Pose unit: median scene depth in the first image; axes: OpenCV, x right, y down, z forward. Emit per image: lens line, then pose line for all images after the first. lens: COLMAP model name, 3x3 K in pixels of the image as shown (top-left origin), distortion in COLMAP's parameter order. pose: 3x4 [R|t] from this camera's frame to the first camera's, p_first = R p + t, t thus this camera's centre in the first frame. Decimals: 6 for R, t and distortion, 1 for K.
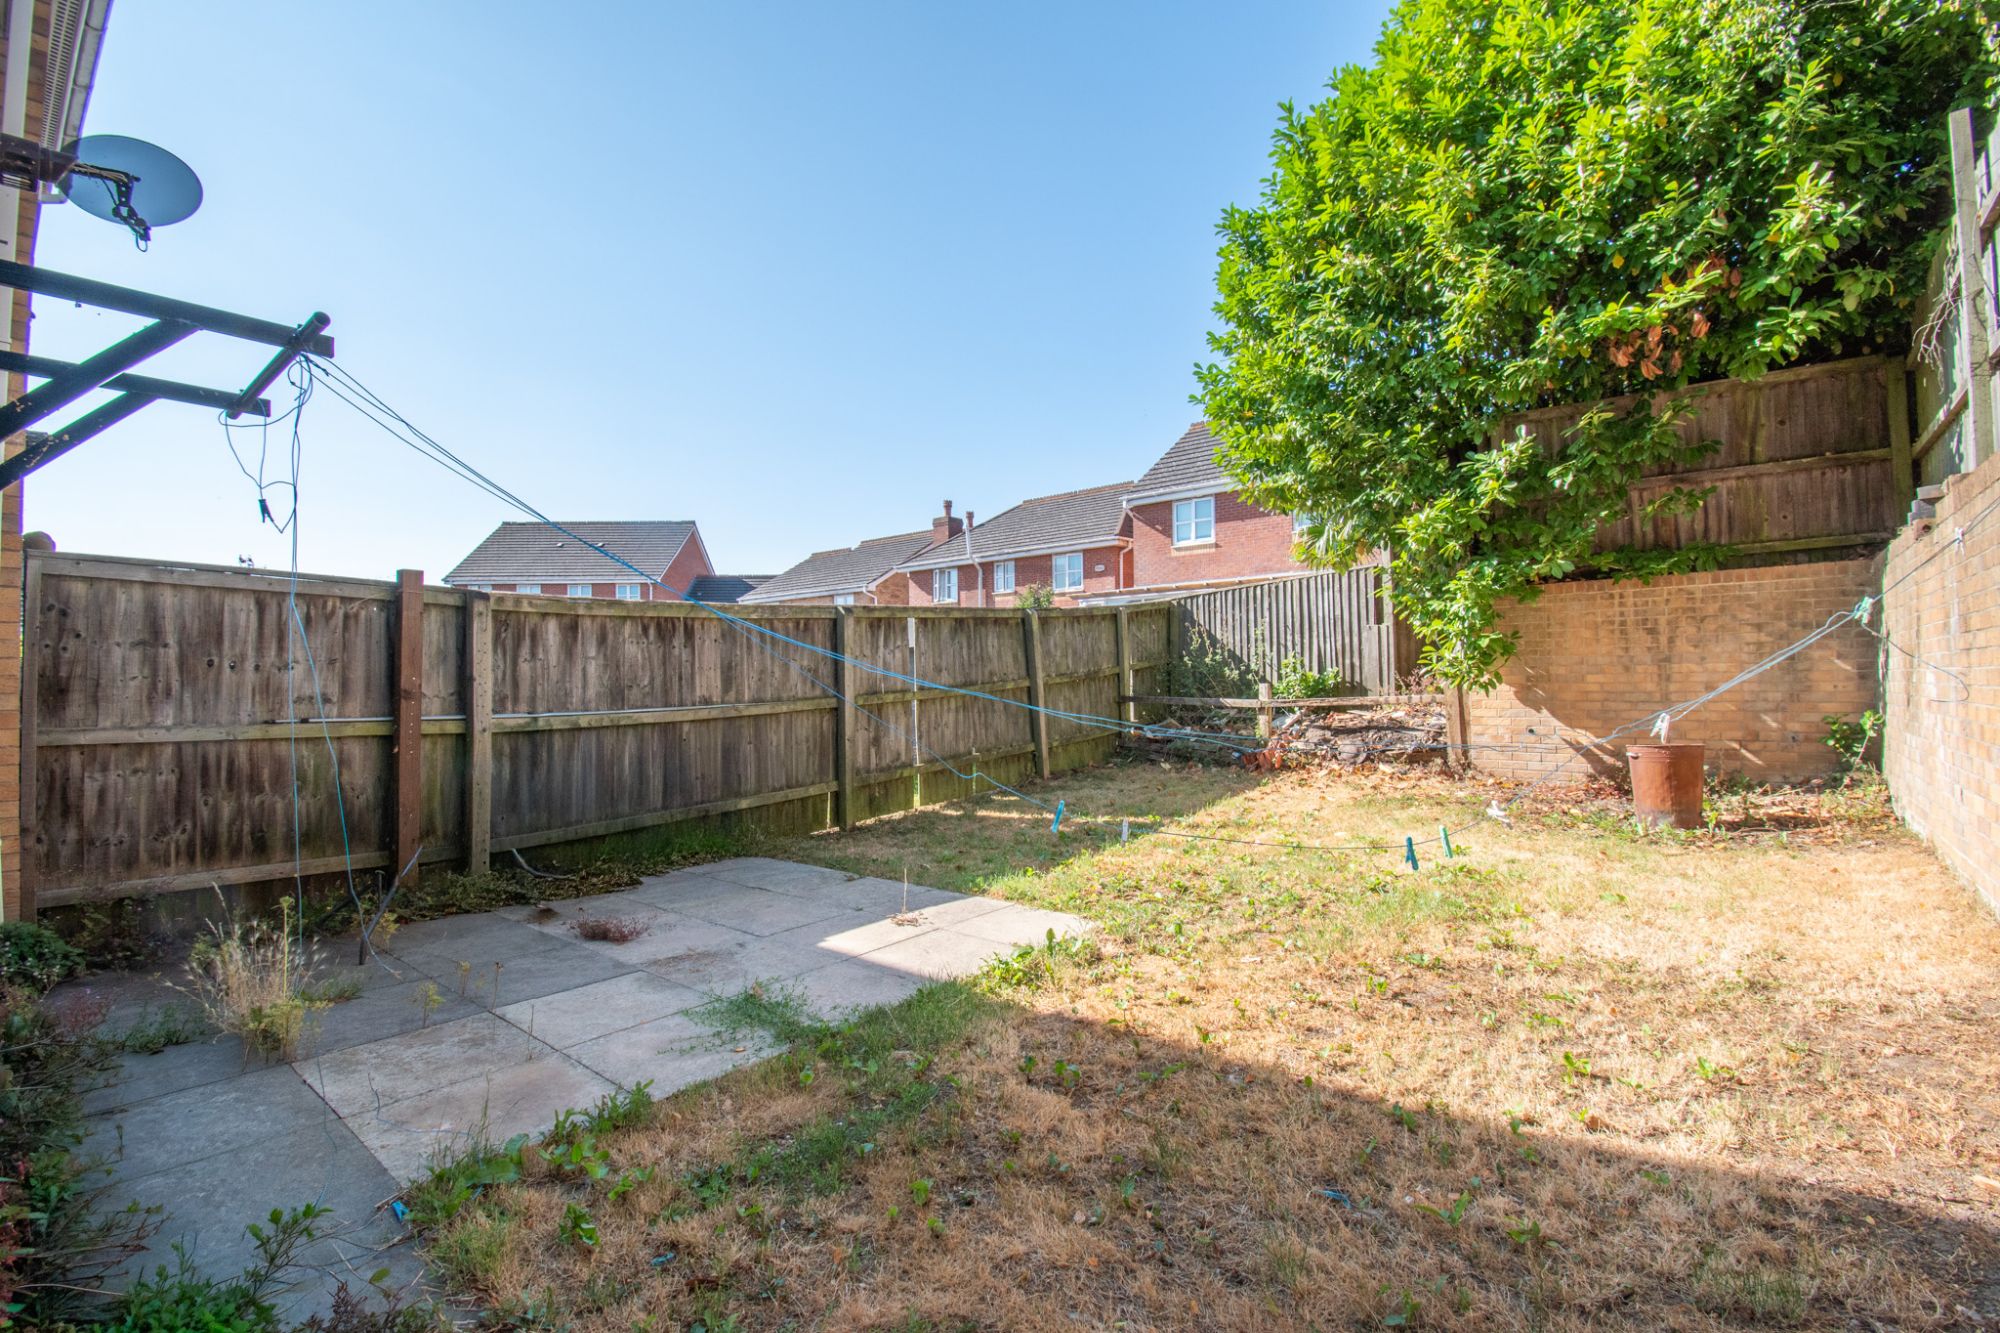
lens RADIAL K [[885.4, 0, 1015.0], [0, 885.4, 664.7], [0, 0, 1]] dist [0.018770, -0.029962]
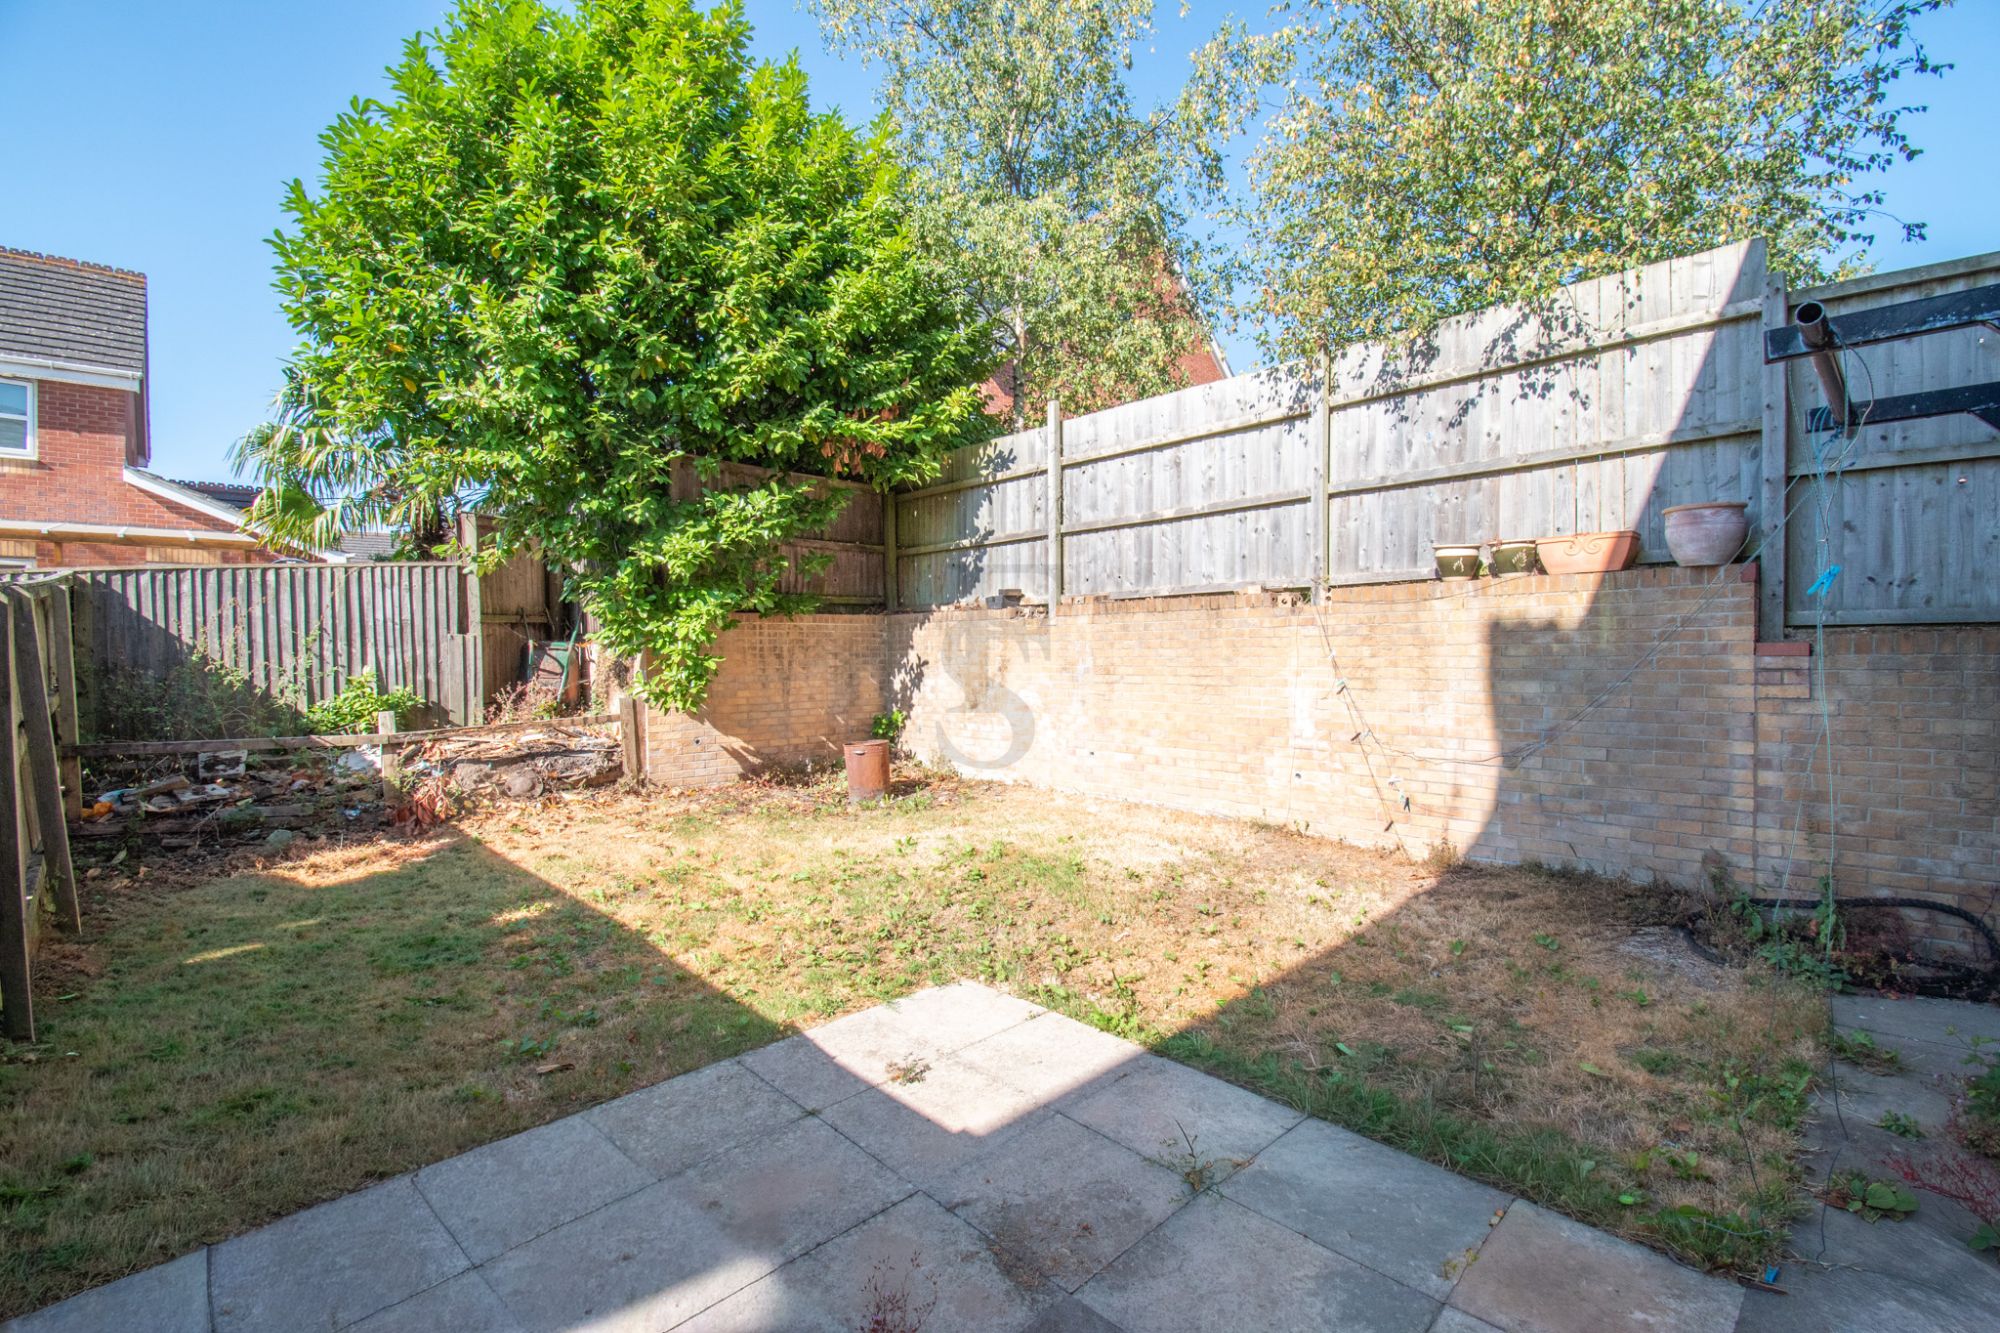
lens RADIAL K [[885.4, 0, 1015.0], [0, 885.4, 664.7], [0, 0, 1]] dist [0.018770, -0.029962]
pose [[0.095276, -0.006048, 0.995433, -0.479703], [-0.012183, 0.999900, 0.007241, -0.034807], [-0.995376, -0.012818, 0.095193, 0.472923]]
